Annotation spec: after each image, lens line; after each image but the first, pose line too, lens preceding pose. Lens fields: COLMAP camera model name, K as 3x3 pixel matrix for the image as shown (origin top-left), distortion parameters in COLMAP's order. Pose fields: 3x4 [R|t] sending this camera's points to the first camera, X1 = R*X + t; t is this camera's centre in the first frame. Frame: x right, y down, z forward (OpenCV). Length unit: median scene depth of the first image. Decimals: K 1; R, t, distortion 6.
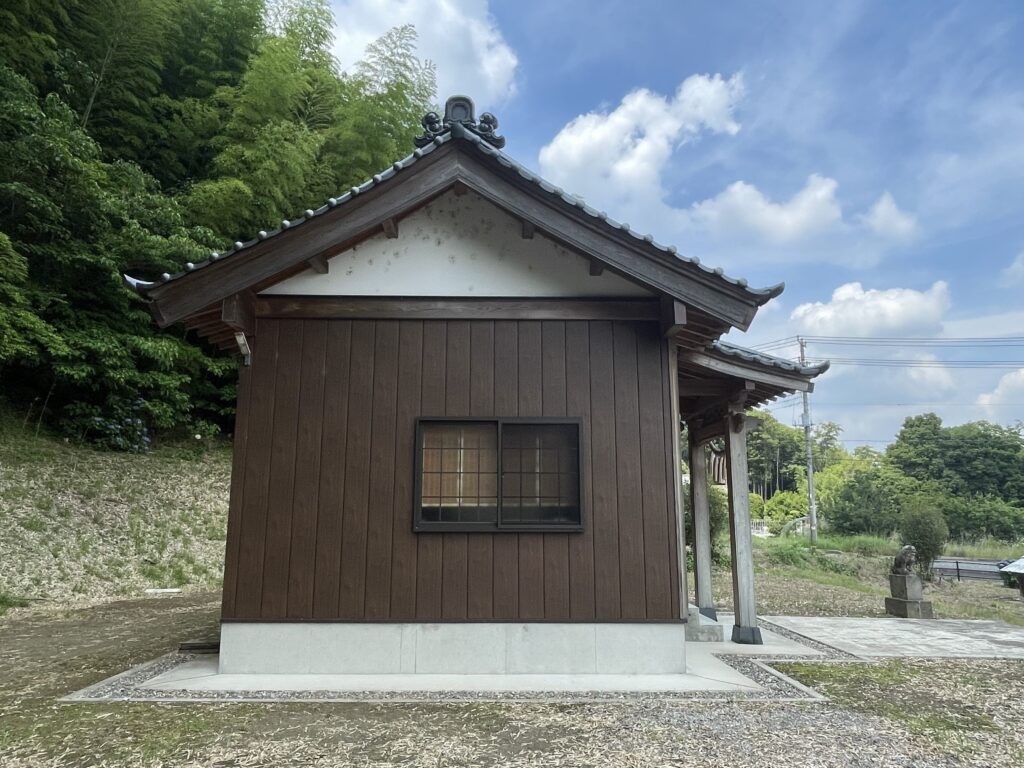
lens RADIAL K [[692.7, 0, 515.1], [0, 692.7, 376.5], [0, 0, 1]] dist [-0.002760, -0.007188]
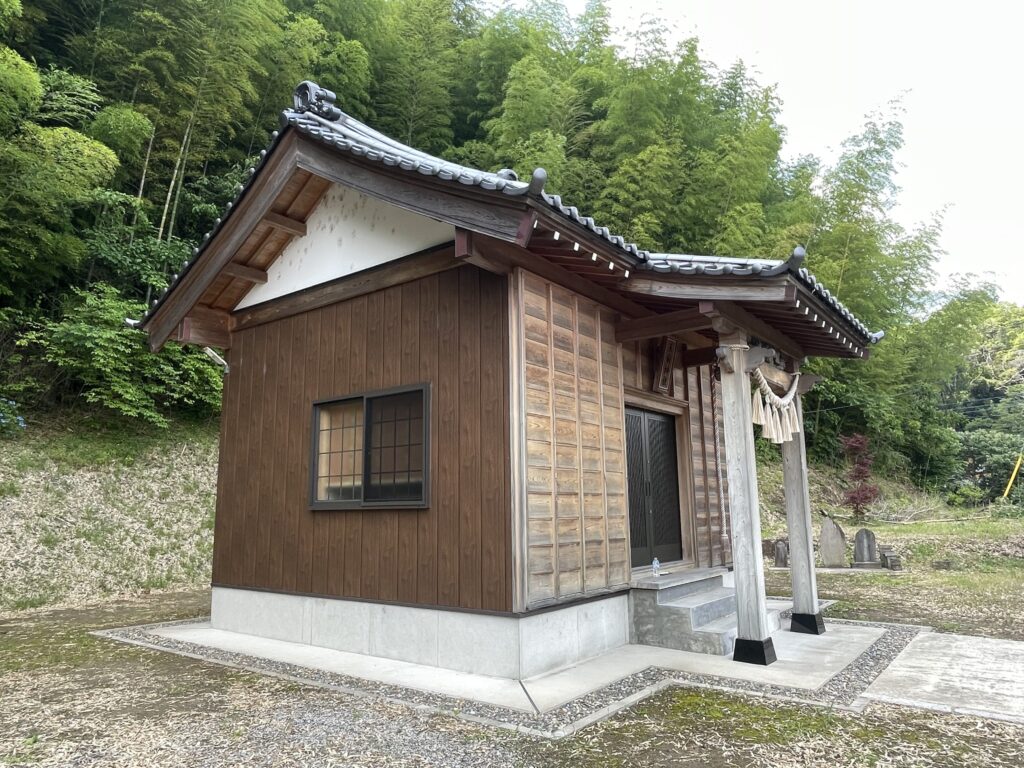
lens RADIAL K [[692.7, 0, 516.6], [0, 692.7, 379.2], [0, 0, 1]] dist [-0.002760, -0.007188]
pose [[0.788882, -0.125741, -0.601544, 0.701535], [0.135816, 0.990313, -0.028891, 0.093943], [0.599349, -0.058908, 0.798317, 0.338458]]
